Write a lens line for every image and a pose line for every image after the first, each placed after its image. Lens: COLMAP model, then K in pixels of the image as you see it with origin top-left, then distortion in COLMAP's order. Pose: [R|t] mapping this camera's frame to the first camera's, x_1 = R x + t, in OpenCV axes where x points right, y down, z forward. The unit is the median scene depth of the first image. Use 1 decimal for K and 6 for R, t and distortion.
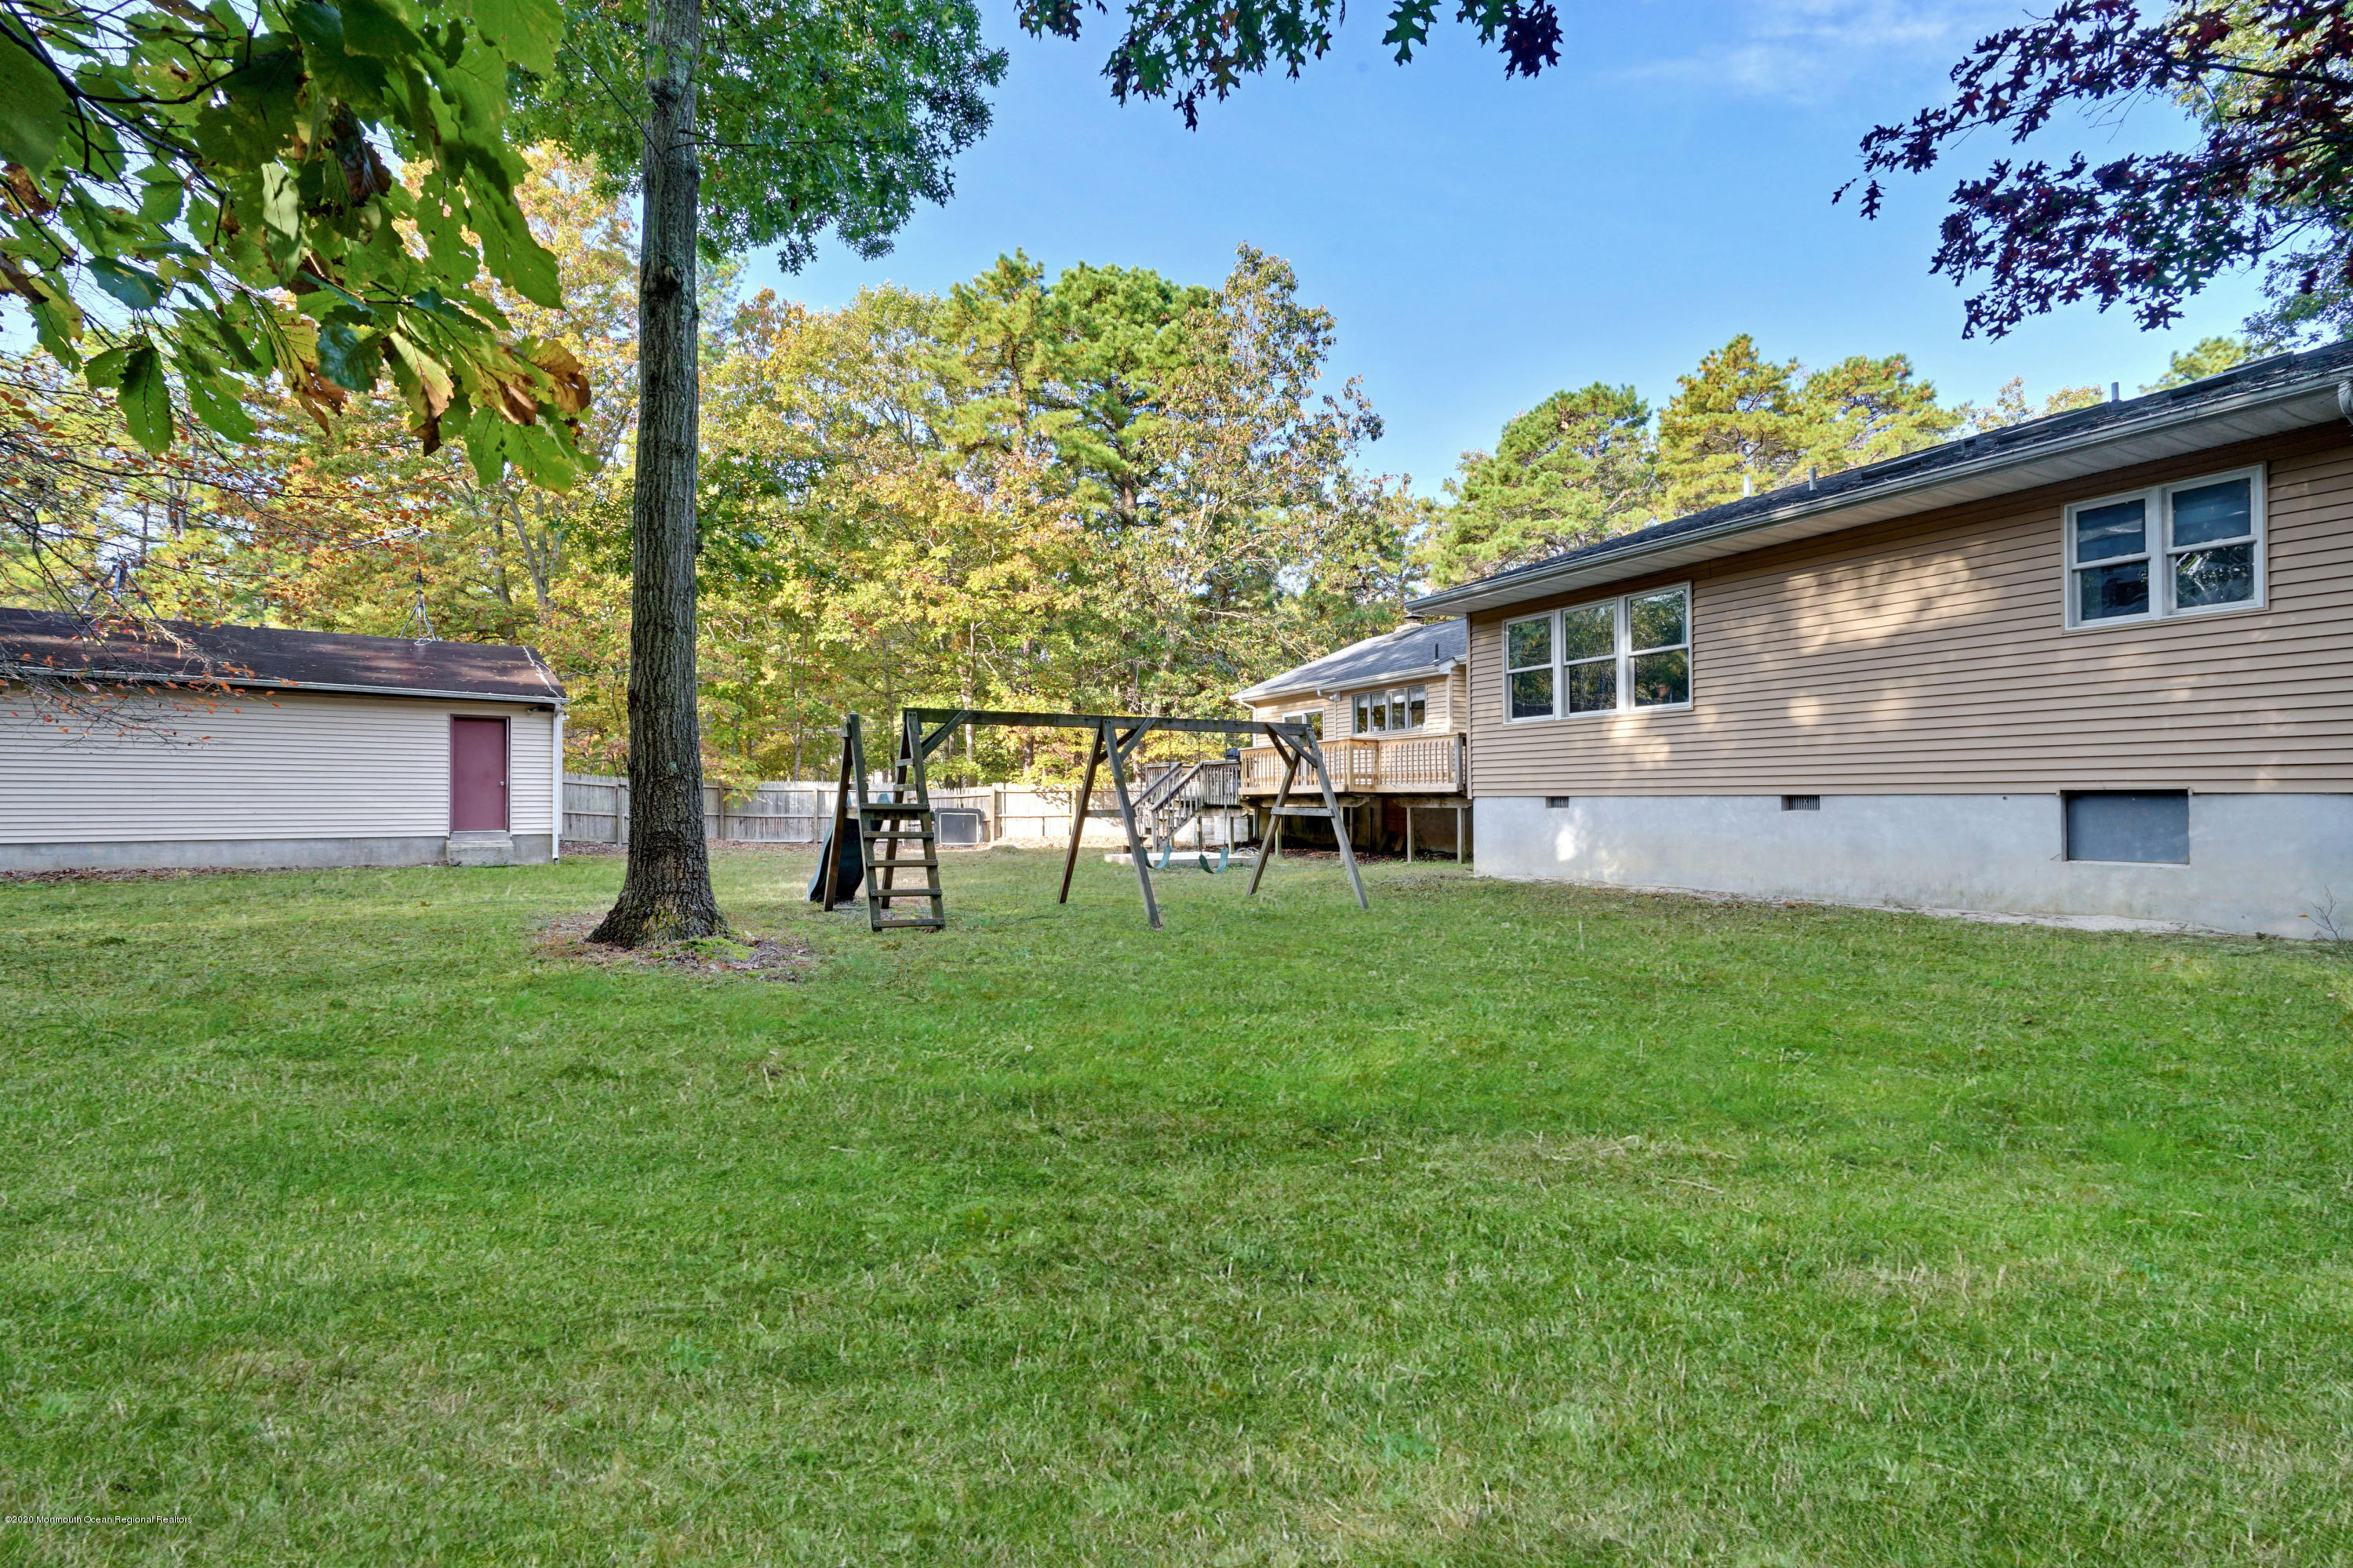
lens RADIAL K [[1056.6, 0, 1177.6], [0, 1056.6, 789.2], [0, 0, 1]] dist [-0.004469, 0.001950]
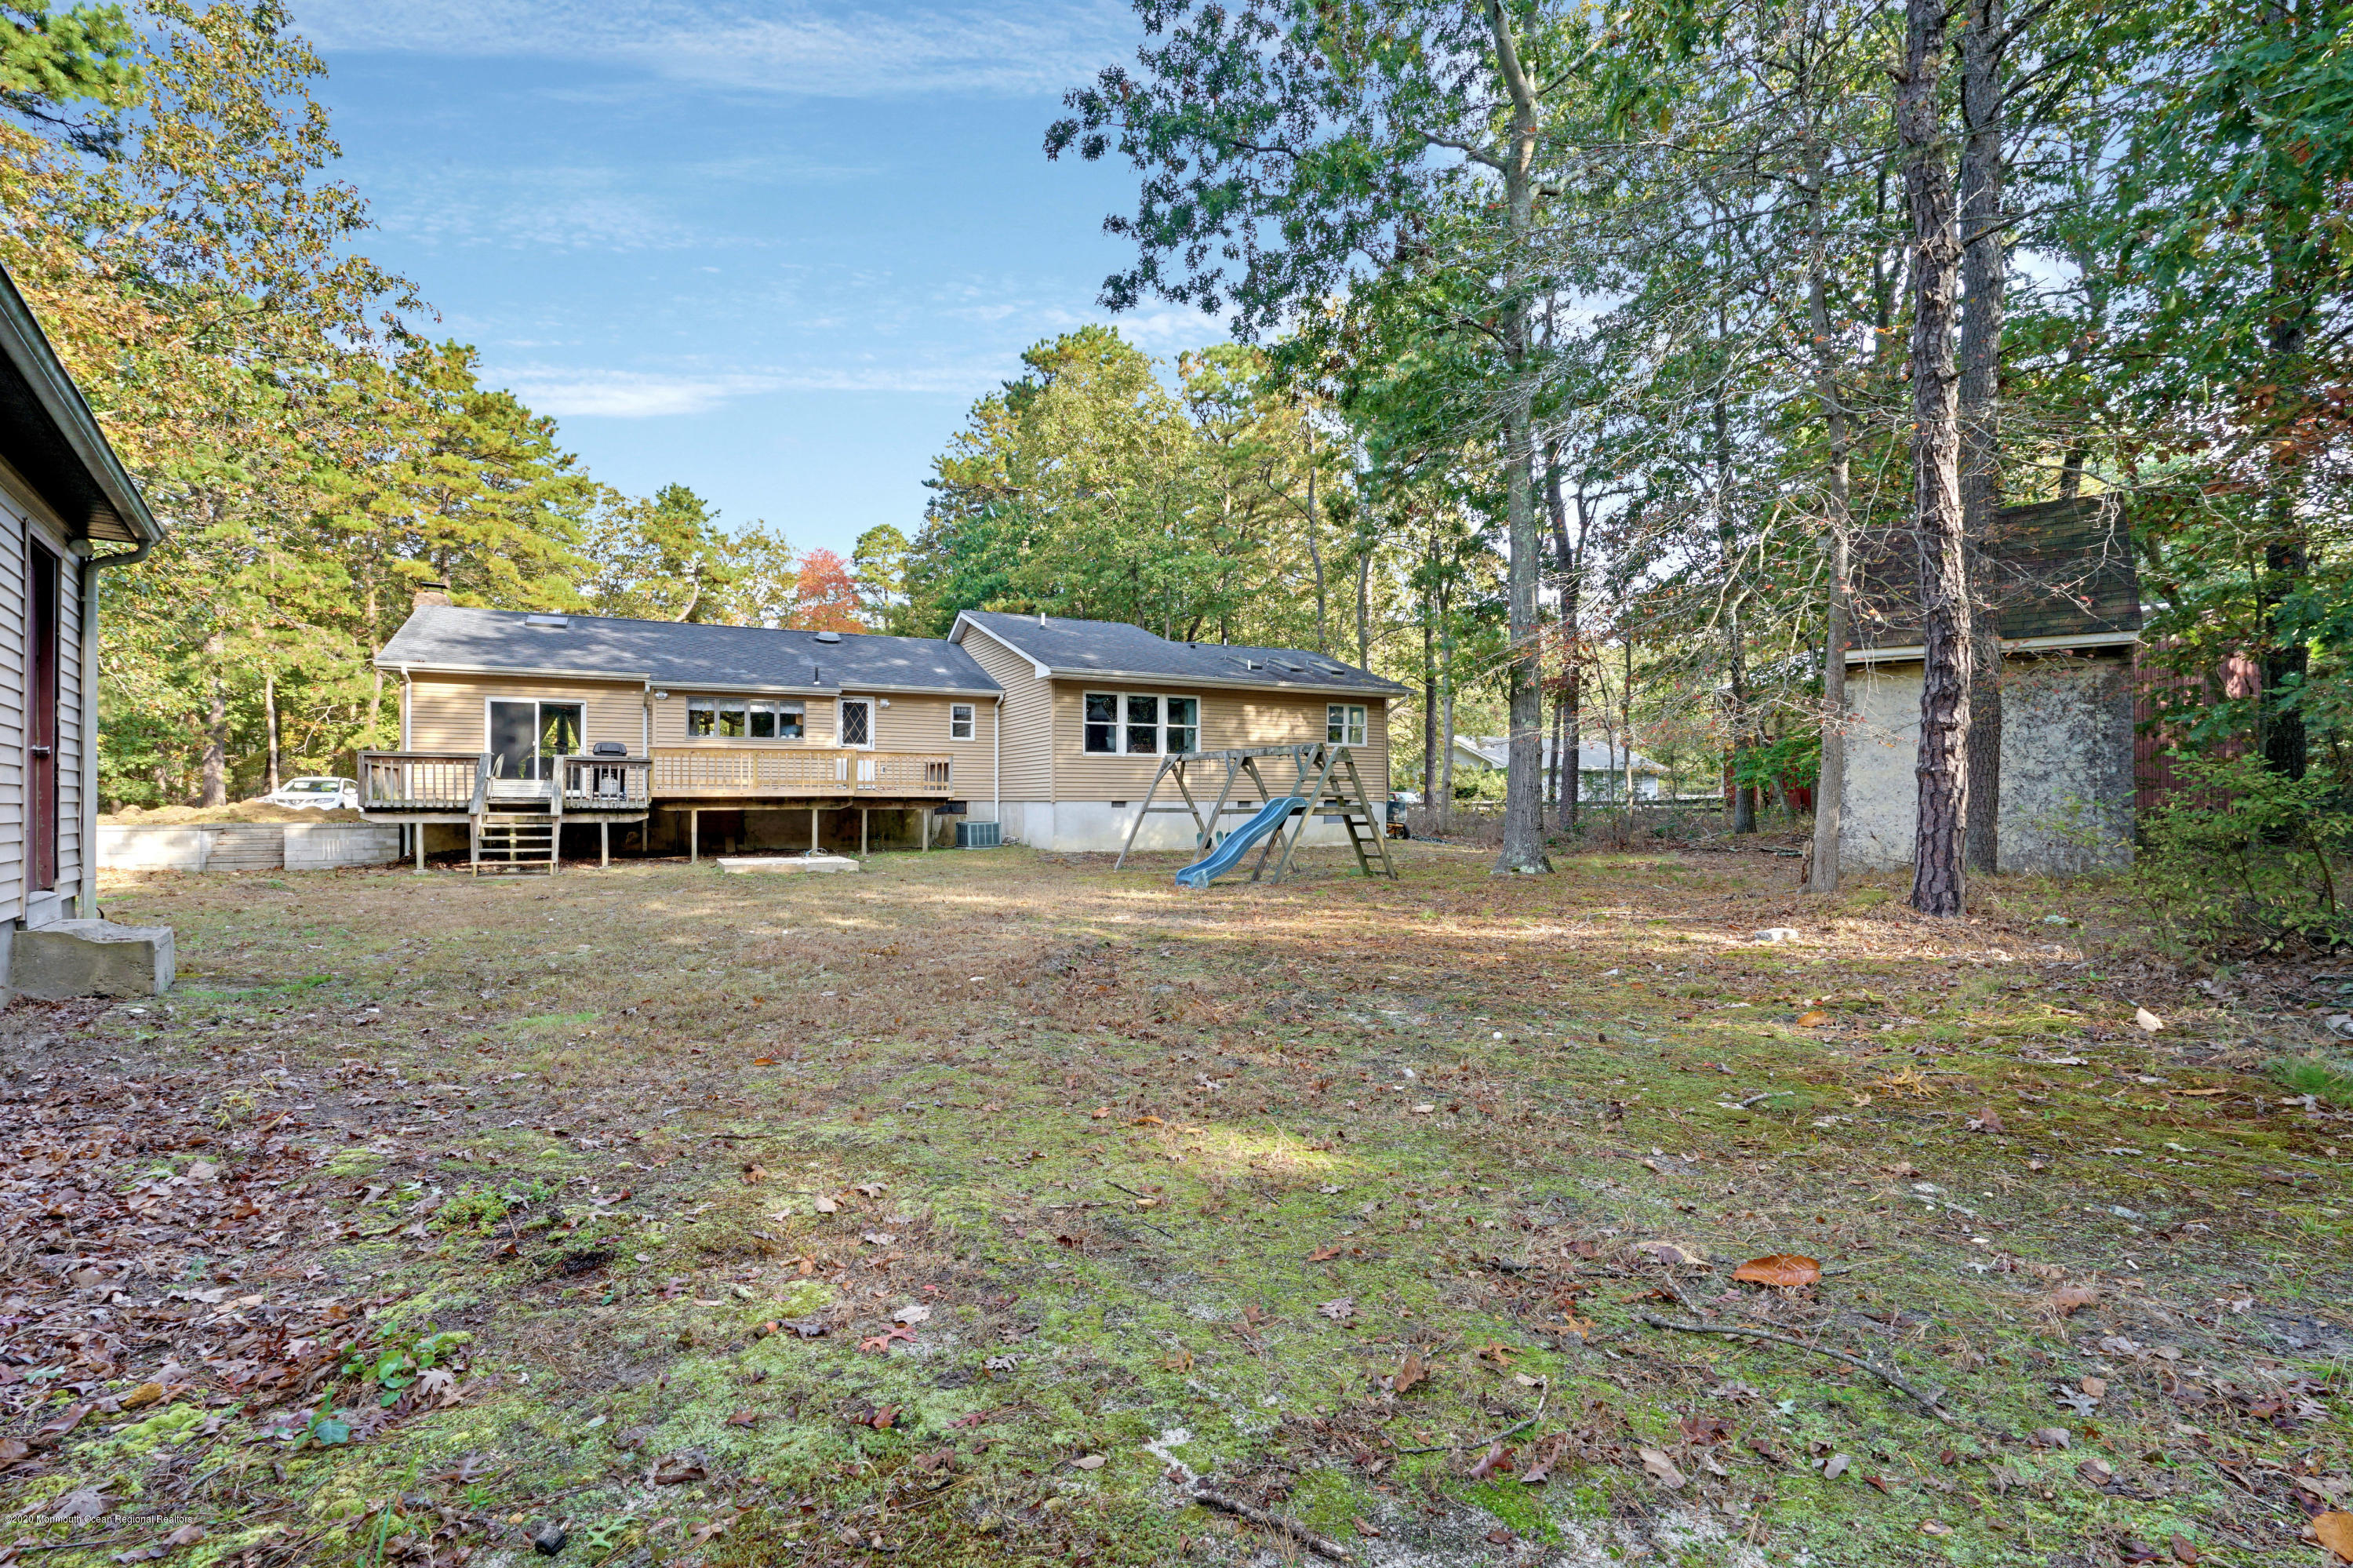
lens RADIAL K [[1056.6, 0, 1177.6], [0, 1056.6, 789.2], [0, 0, 1]] dist [-0.004469, 0.001950]
pose [[0.002017, 0.015574, 0.999877, -0.876108], [-0.009031, 0.999838, -0.015555, 0.008948], [-0.999957, -0.008998, 0.002157, 0.587355]]
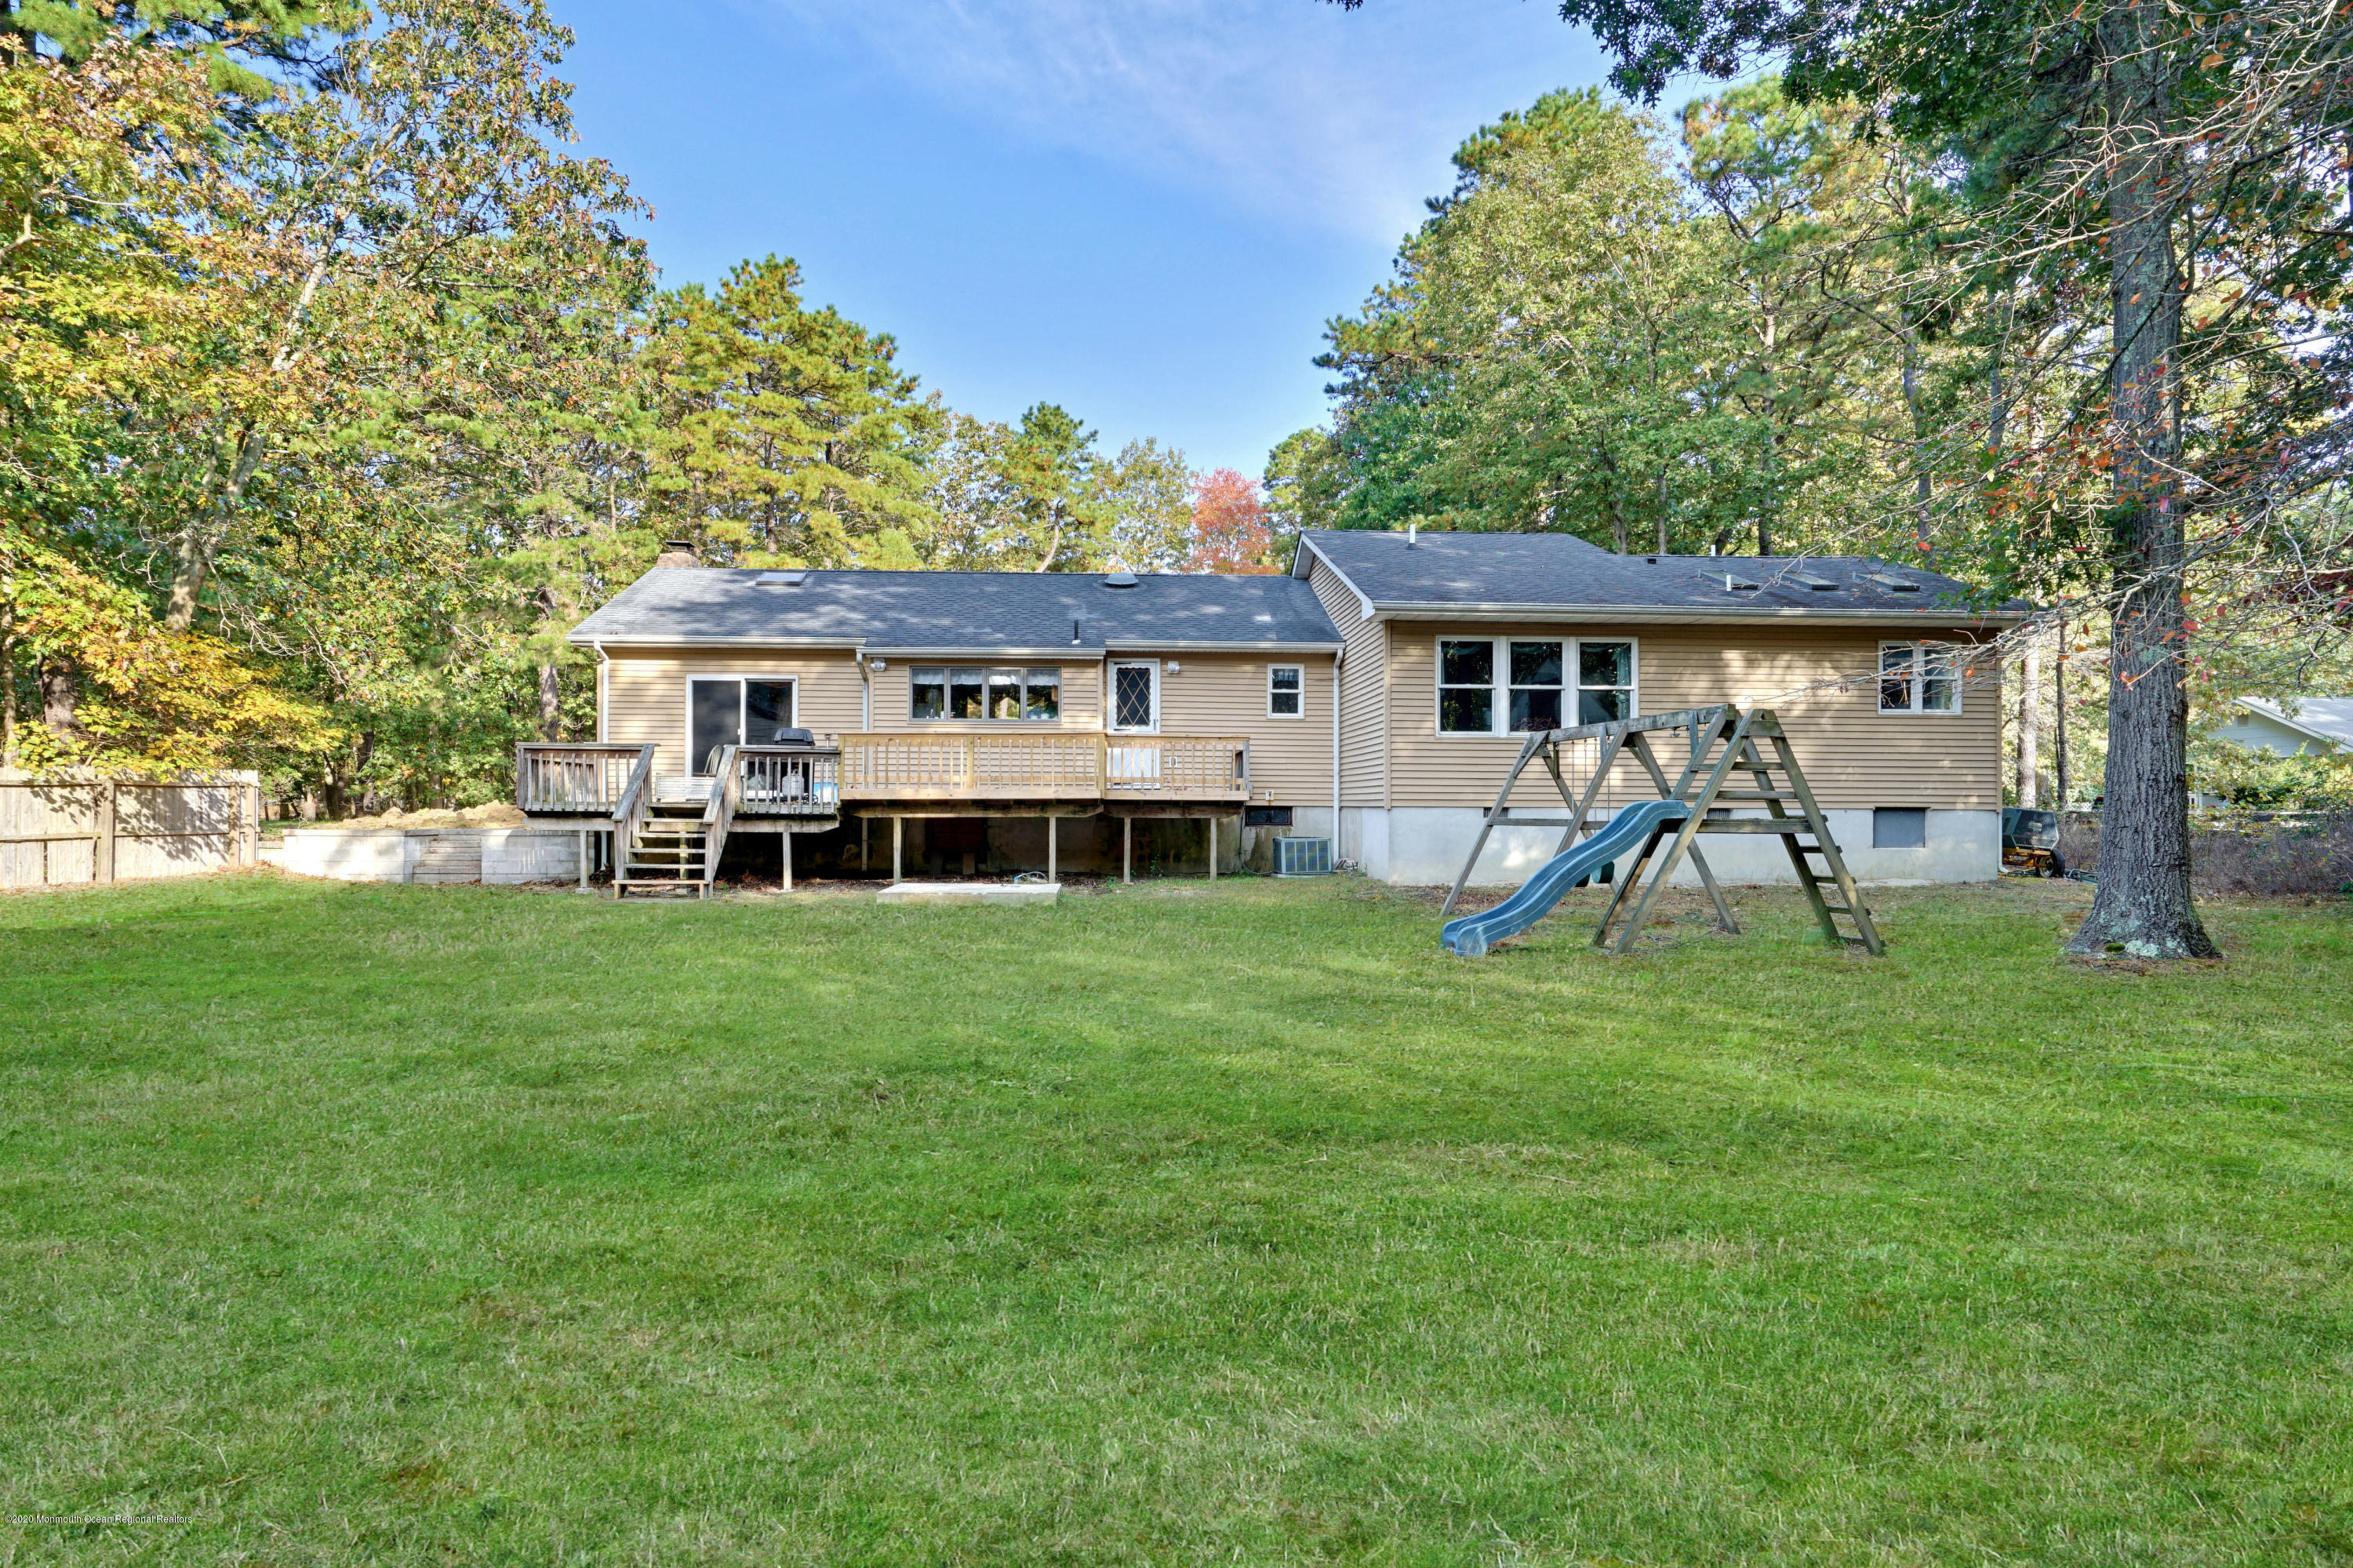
lens RADIAL K [[1449.2, 0, 1176.5], [0, 1449.2, 784.0], [0, 0, 1]] dist [0.011377, -0.001823]
pose [[0.399733, 0.020629, 0.916399, -0.743142], [-0.014310, 0.999765, -0.016263, 0.007834], [-0.916520, -0.006613, 0.399935, 0.459877]]
